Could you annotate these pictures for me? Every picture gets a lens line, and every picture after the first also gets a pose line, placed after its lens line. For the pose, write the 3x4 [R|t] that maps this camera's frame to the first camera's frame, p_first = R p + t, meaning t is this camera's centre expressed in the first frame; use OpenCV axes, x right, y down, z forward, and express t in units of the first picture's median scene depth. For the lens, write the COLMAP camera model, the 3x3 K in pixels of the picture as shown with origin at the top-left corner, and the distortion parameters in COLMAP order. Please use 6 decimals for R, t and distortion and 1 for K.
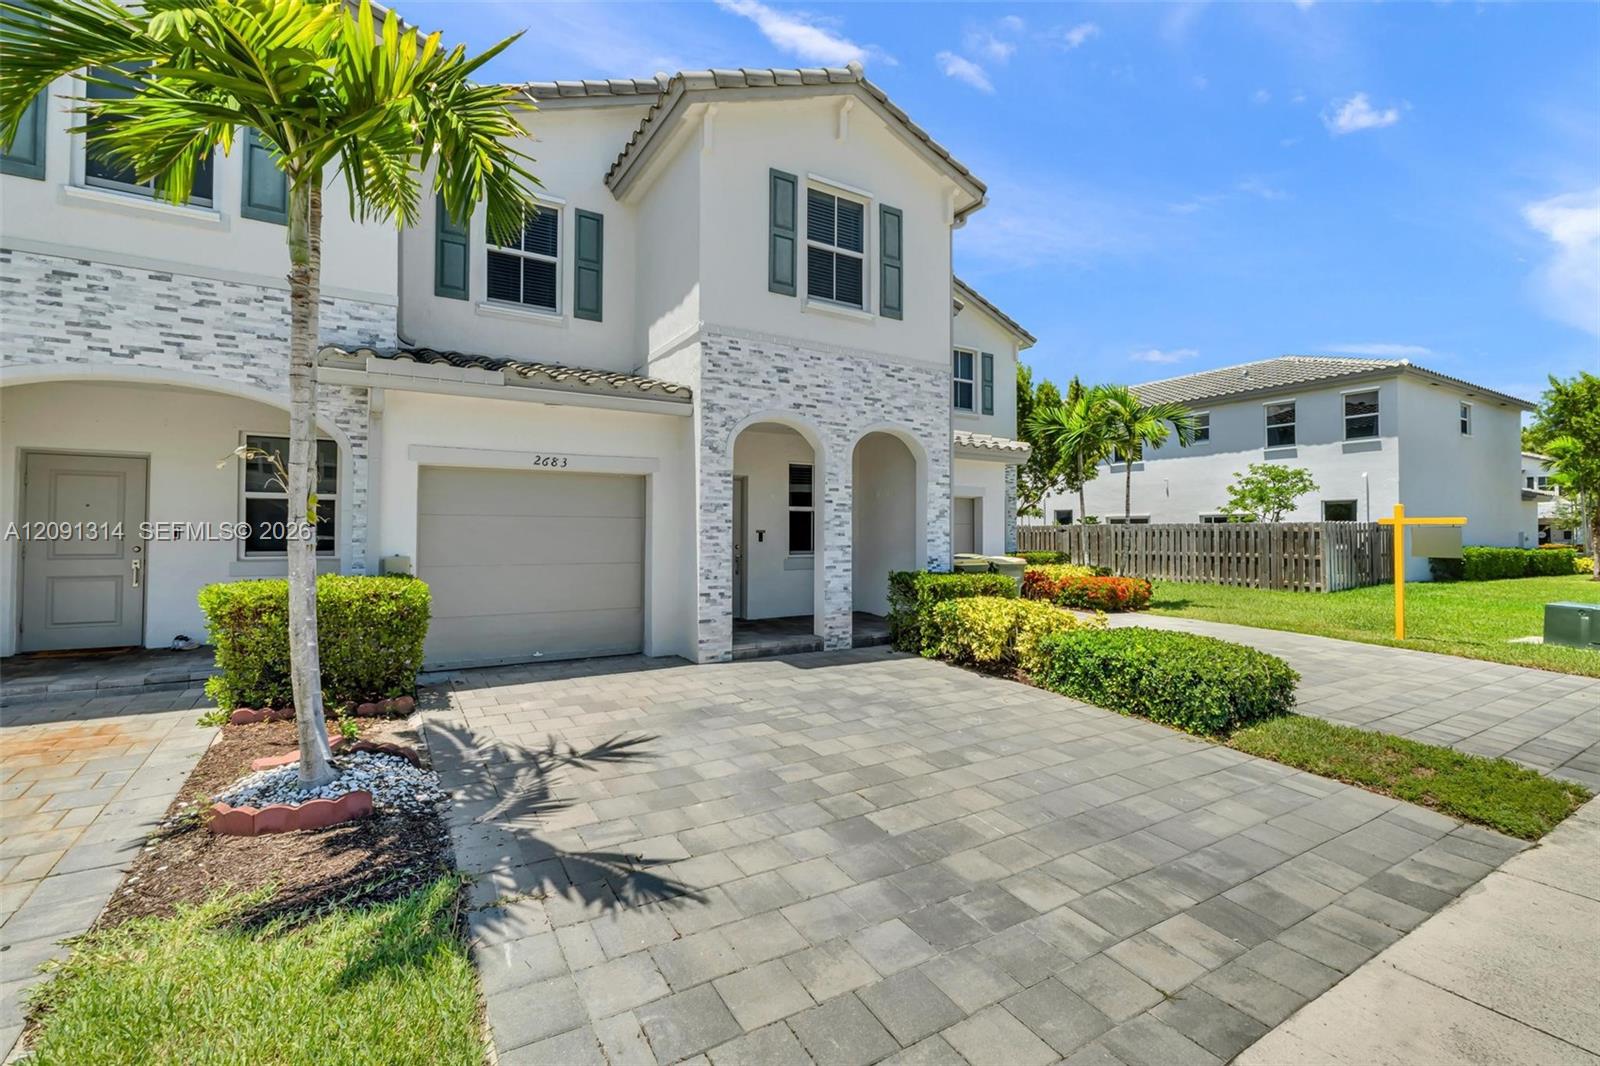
lens RADIAL K [[685.0, 0, 810.2], [0, 685.0, 520.4], [0, 0, 1]] dist [-0.000739, 0.000065]
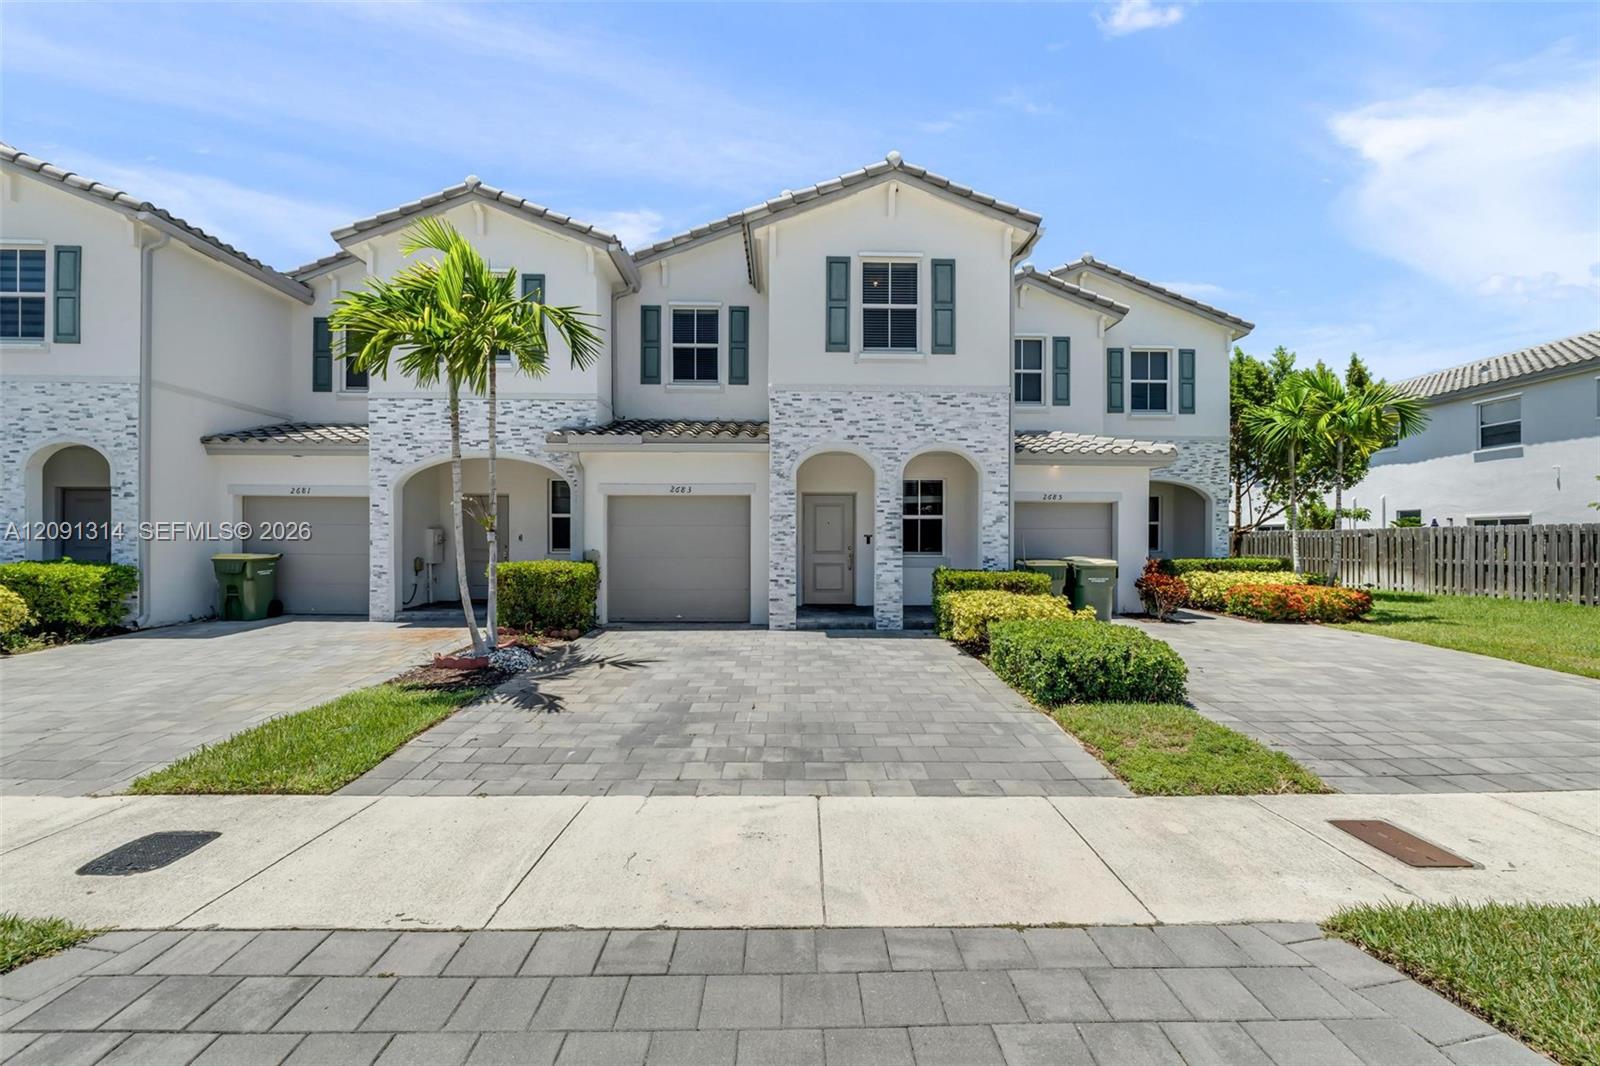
lens RADIAL K [[643.1, 0, 803.4], [0, 643.1, 542.8], [0, 0, 1]] dist [-0.001812, -0.000022]
pose [[0.874154, 0.000475, -0.485648, 0.473820], [0.010107, 0.999765, 0.019169, 0.006519], [0.485543, -0.021665, 0.873944, -0.098913]]
